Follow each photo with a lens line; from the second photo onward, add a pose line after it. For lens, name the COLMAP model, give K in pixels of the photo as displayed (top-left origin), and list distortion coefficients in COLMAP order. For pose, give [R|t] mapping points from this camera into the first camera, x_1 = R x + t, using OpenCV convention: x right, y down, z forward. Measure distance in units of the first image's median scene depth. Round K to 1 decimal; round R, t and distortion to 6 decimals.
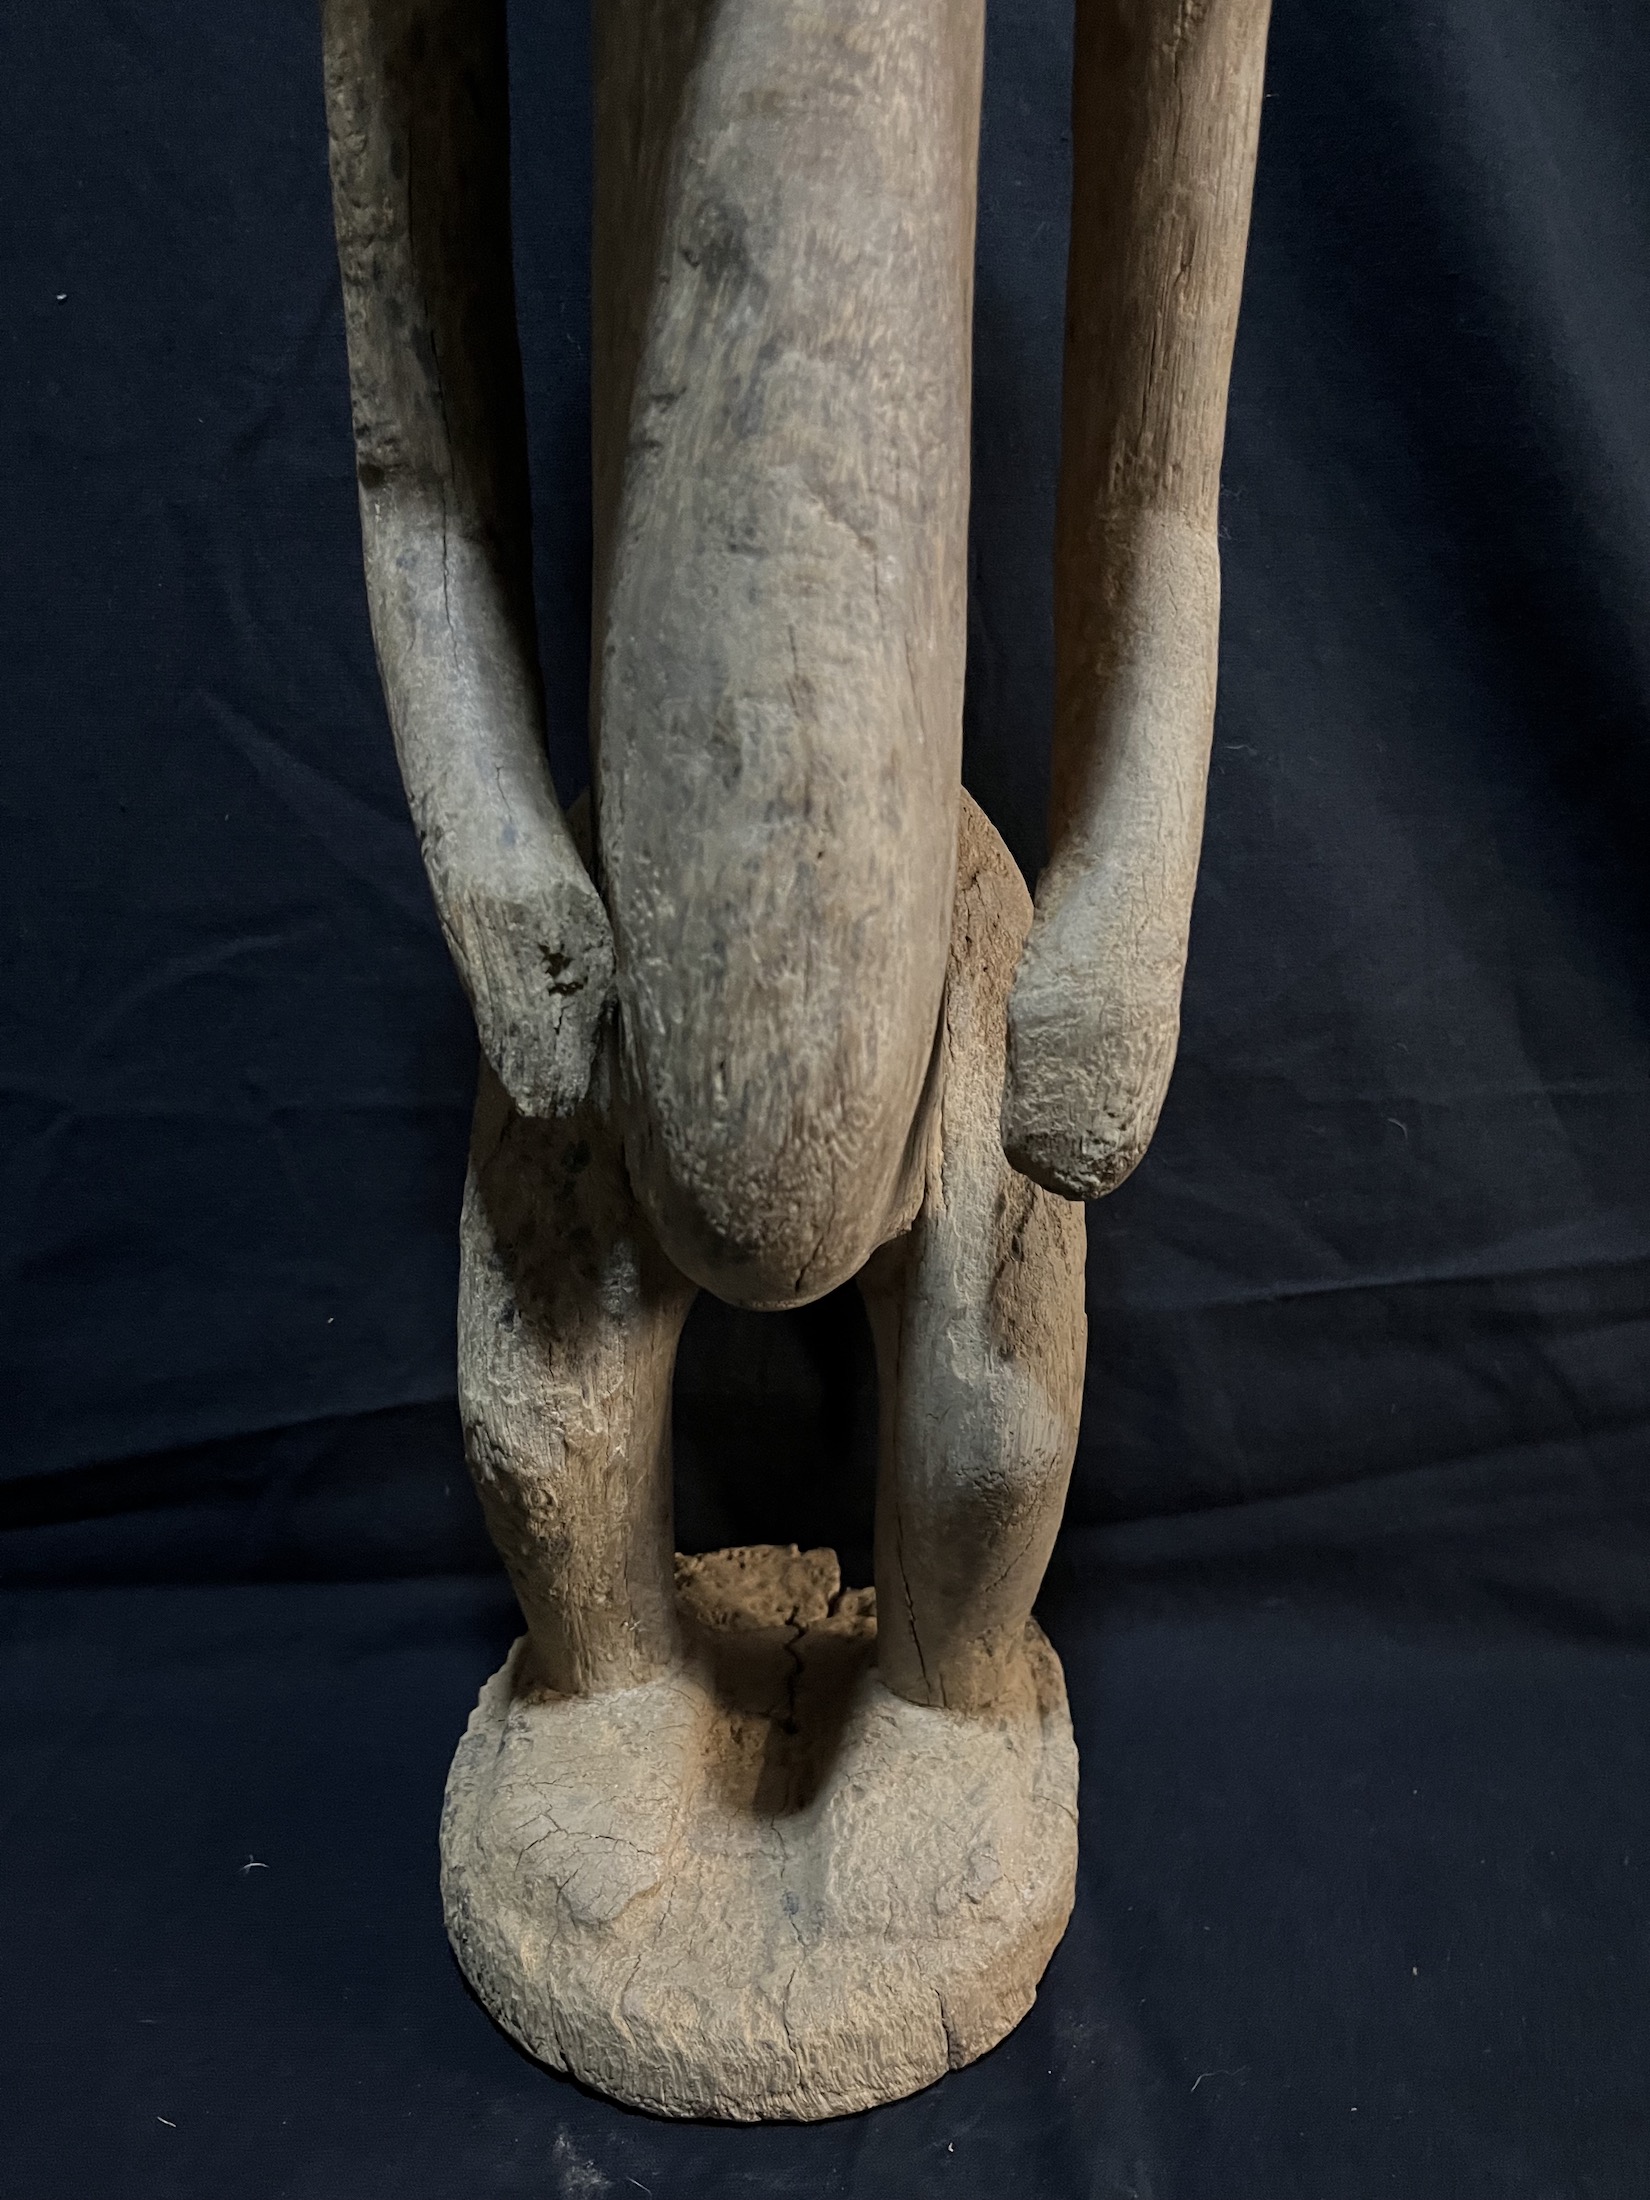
lens RADIAL K [[1640.9, 0, 825.0], [0, 1640.9, 1100.0], [0, 0, 1]] dist [0.033207, -0.065603]
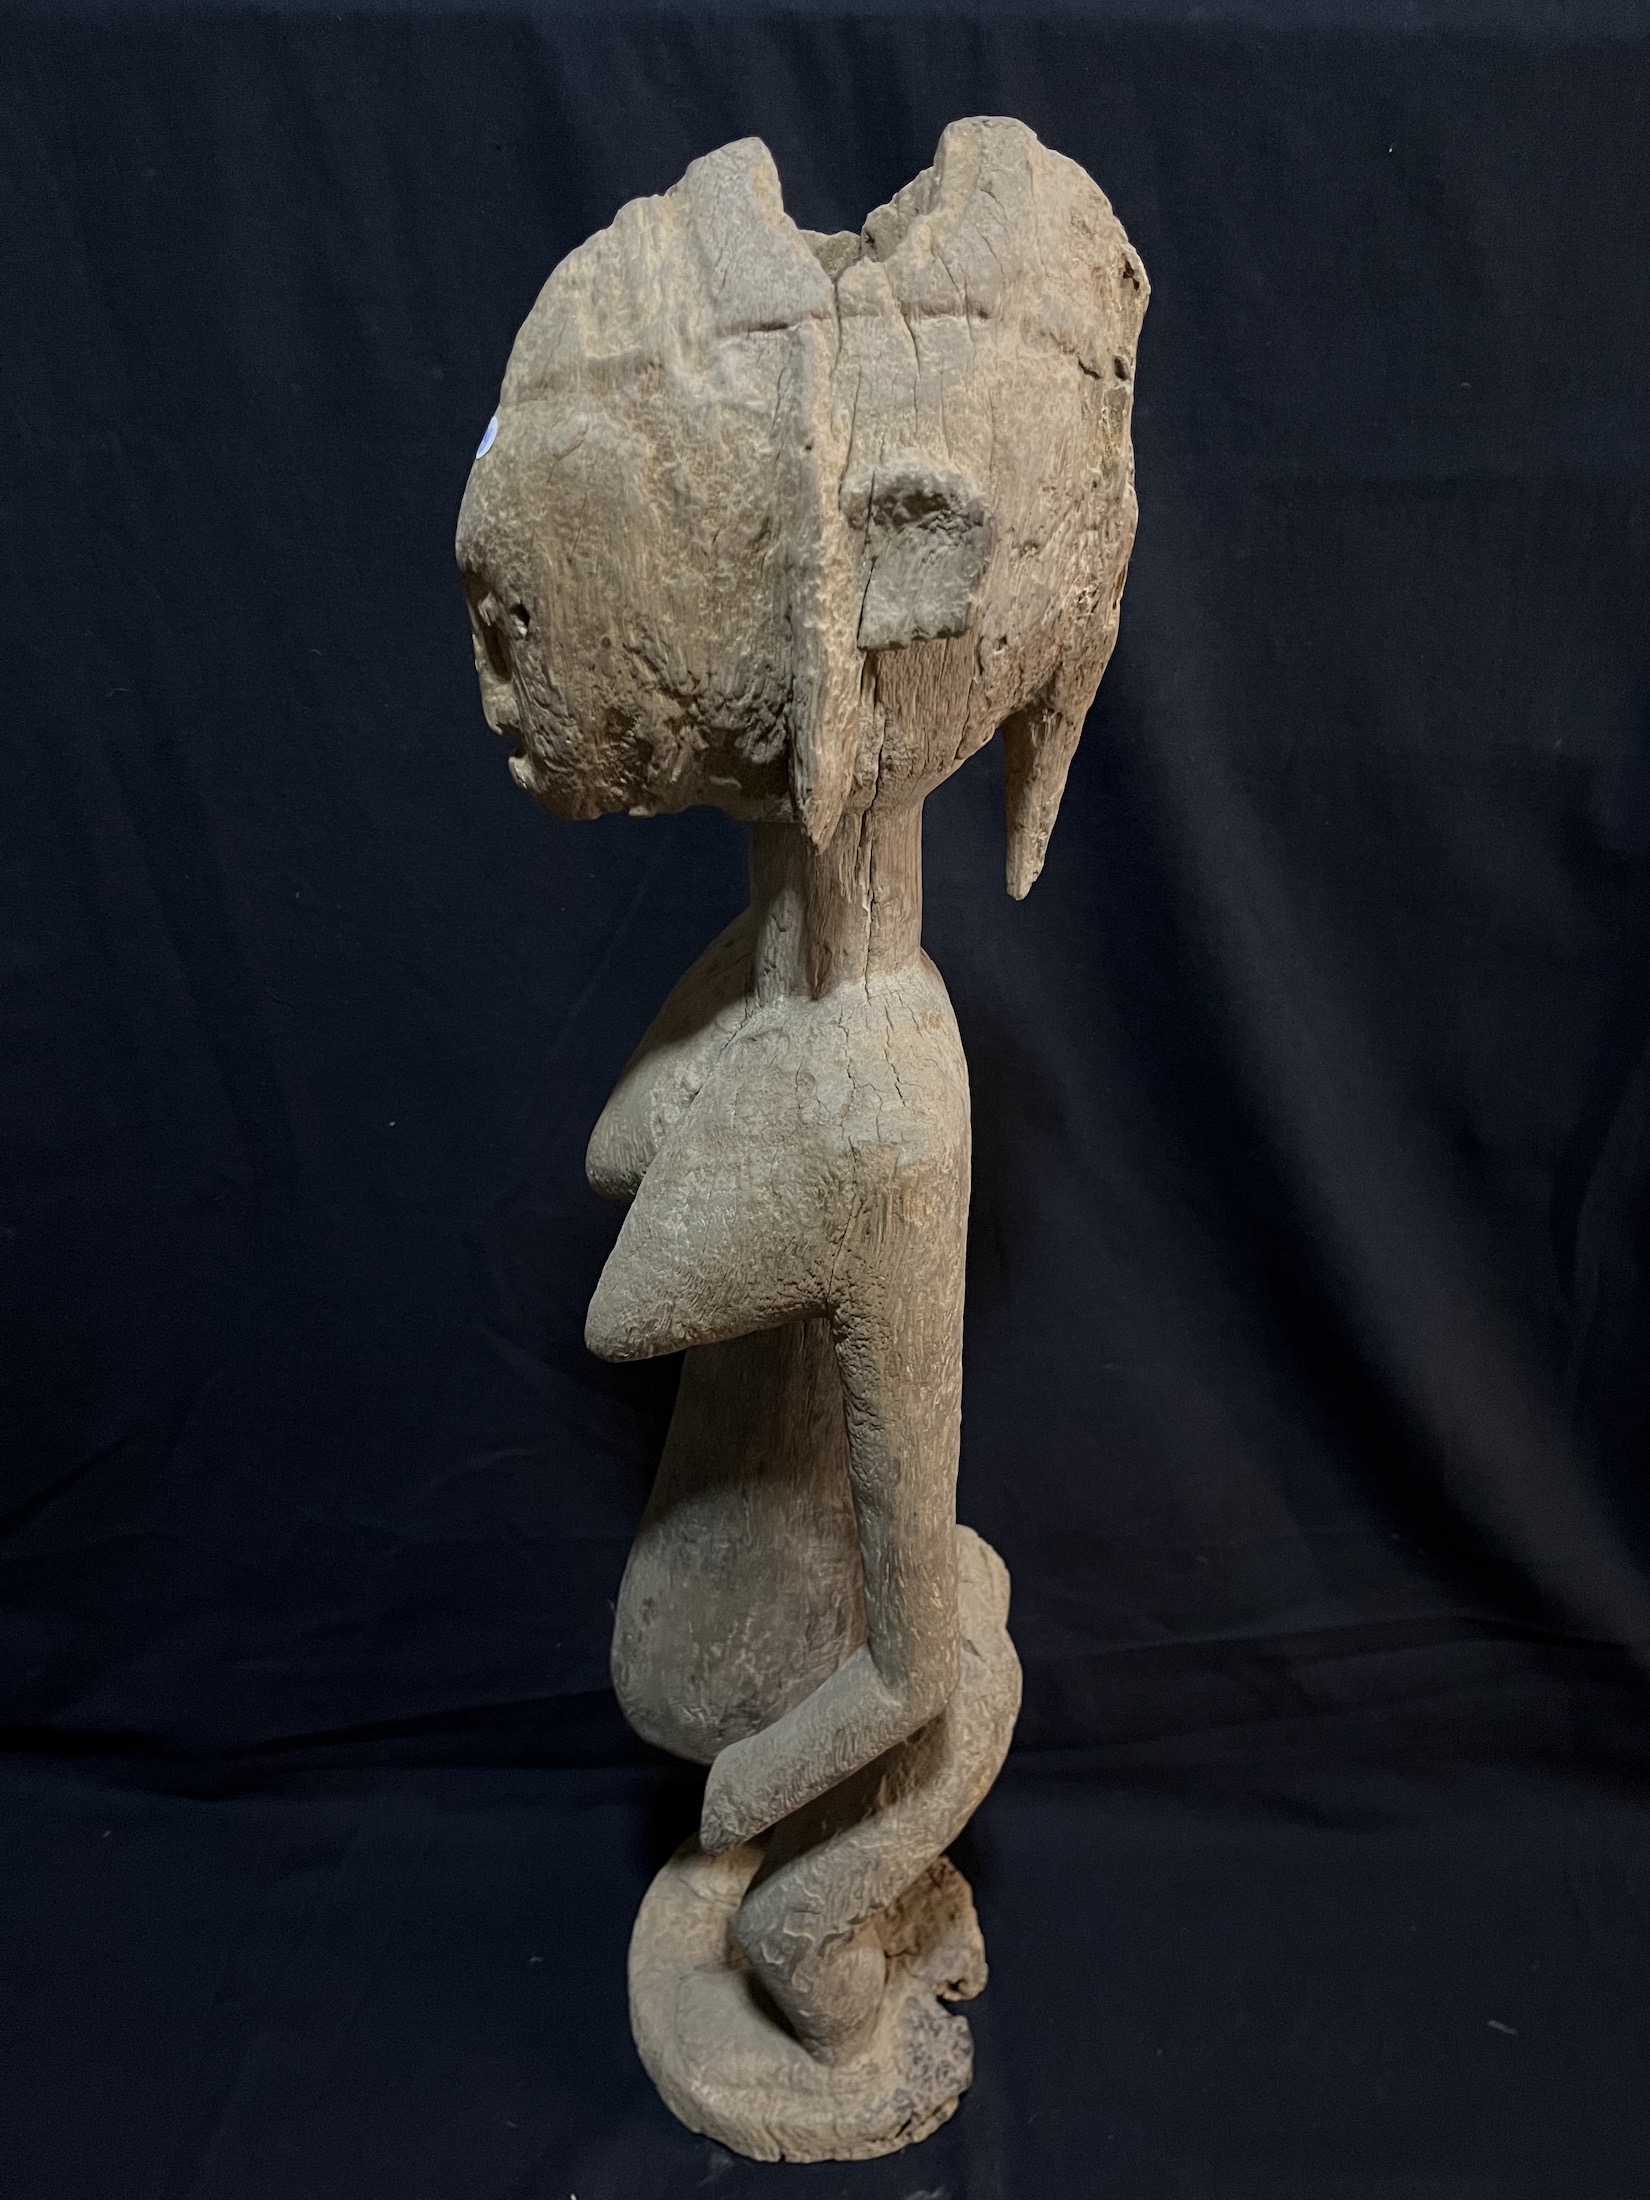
lens RADIAL K [[1653.1, 0, 832.6], [0, 1653.1, 1107.1], [0, 0, 1]] dist [0.003095, -0.002601]
pose [[0.999201, 0.020182, -0.034488, 0.043675], [-0.012918, 0.979887, 0.199136, -1.171940], [0.037814, -0.198532, 0.979365, -0.837646]]
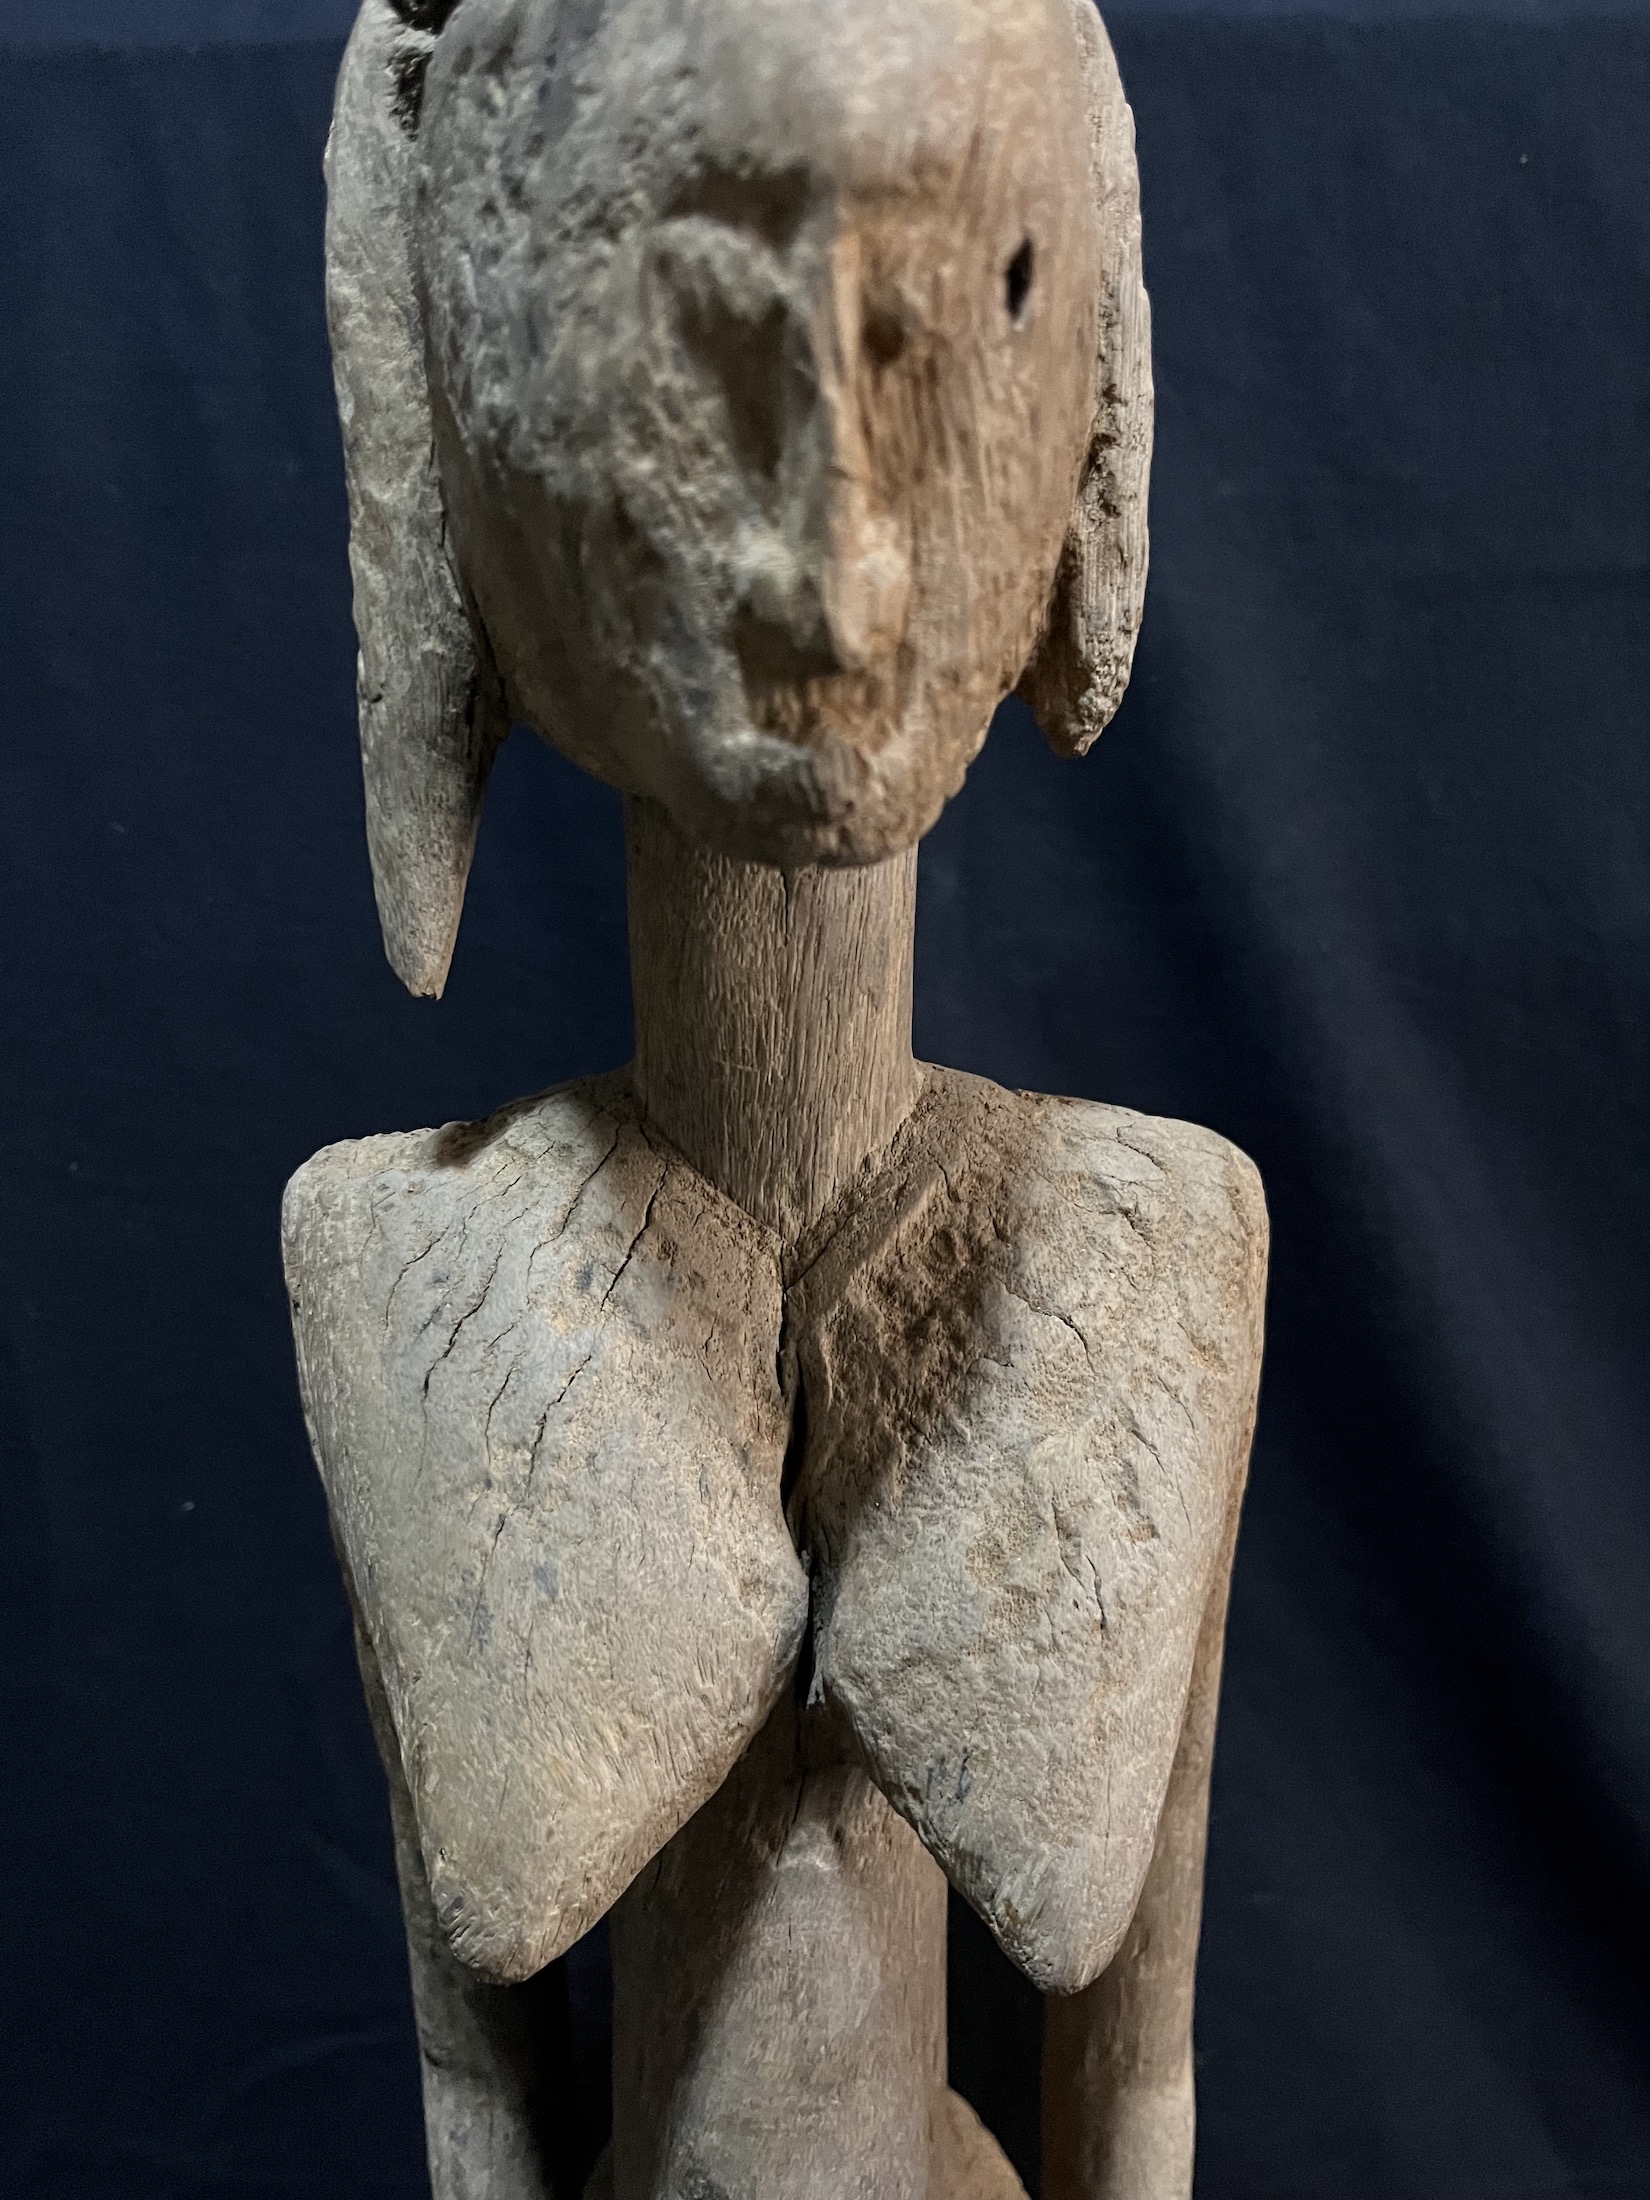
lens RADIAL K [[1640.9, 0, 825.0], [0, 1640.9, 1100.0], [0, 0, 1]] dist [0.033207, -0.065603]
pose [[0.996939, -0.003273, -0.078116, 0.087553], [-0.004517, 0.995042, -0.099349, -0.915917], [0.078054, 0.099397, 0.991982, -0.171915]]
